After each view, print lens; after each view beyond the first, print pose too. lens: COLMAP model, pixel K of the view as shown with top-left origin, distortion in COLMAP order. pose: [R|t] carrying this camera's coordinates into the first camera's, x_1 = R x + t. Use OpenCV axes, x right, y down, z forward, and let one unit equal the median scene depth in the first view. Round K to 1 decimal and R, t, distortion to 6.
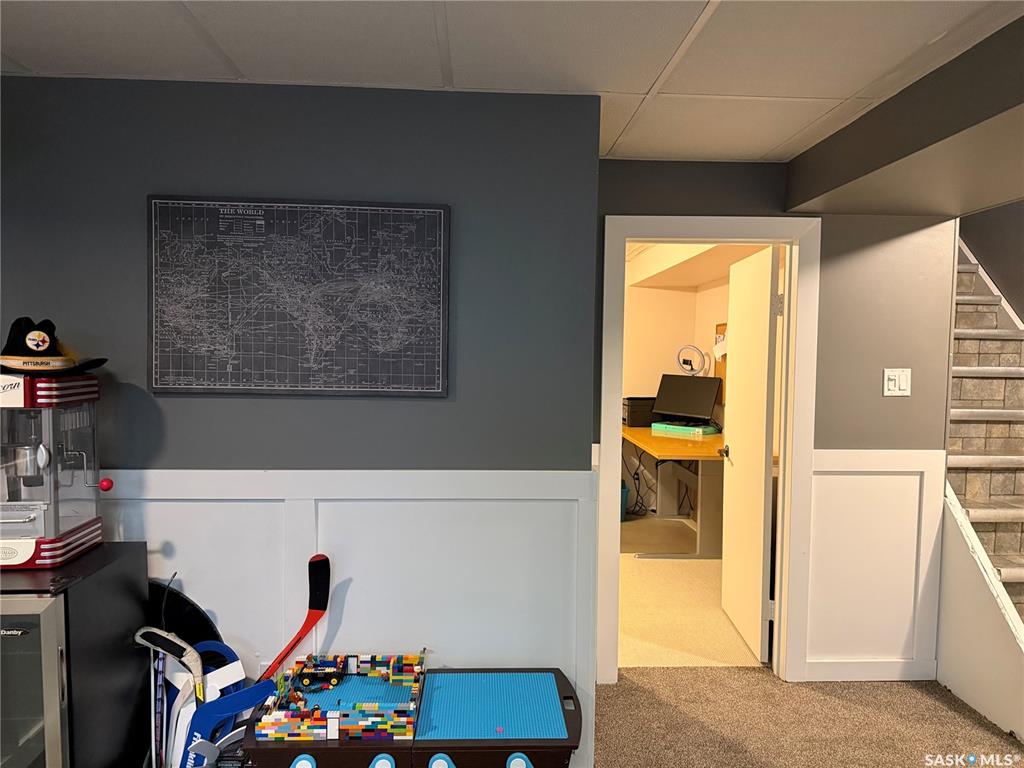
lens RADIAL K [[721.5, 0, 510.6], [0, 721.5, 387.3], [0, 0, 1]] dist [0.066912, -0.078029]
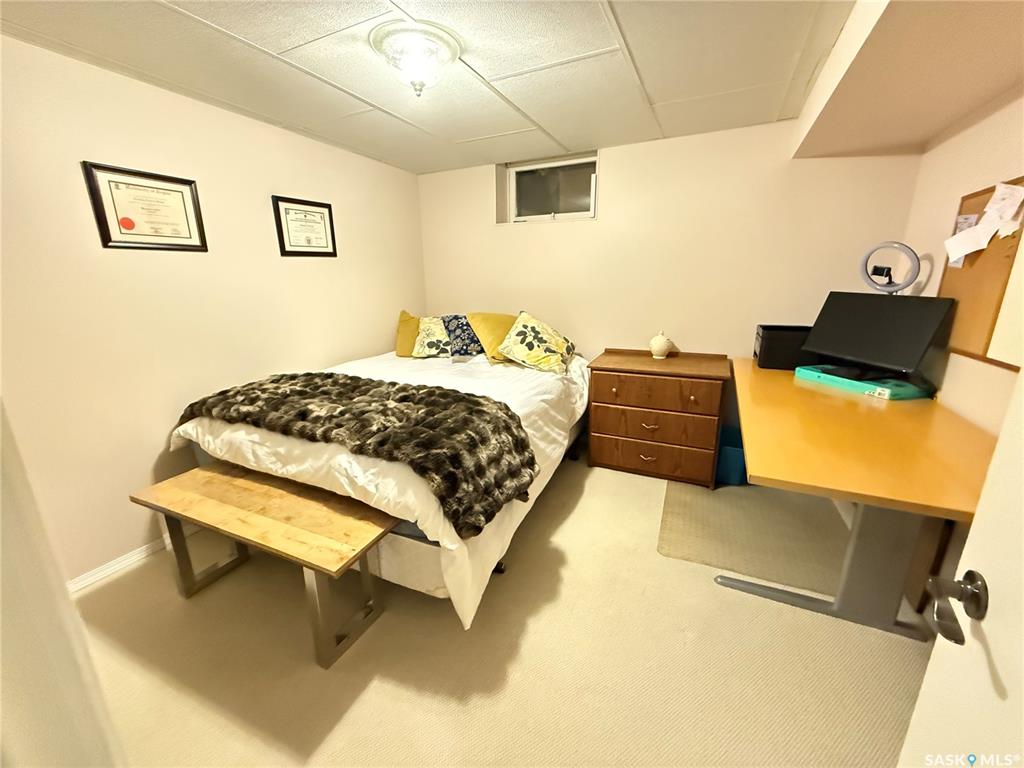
lens RADIAL K [[406.8, 0, 520.1], [0, 406.8, 379.3], [0, 0, 1]] dist [-0.001474, 0.000657]
pose [[0.880082, 0.103381, -0.463431, 0.145909], [-0.013299, 0.980994, 0.193582, -0.007718], [0.474635, -0.164205, 0.864730, 0.551978]]
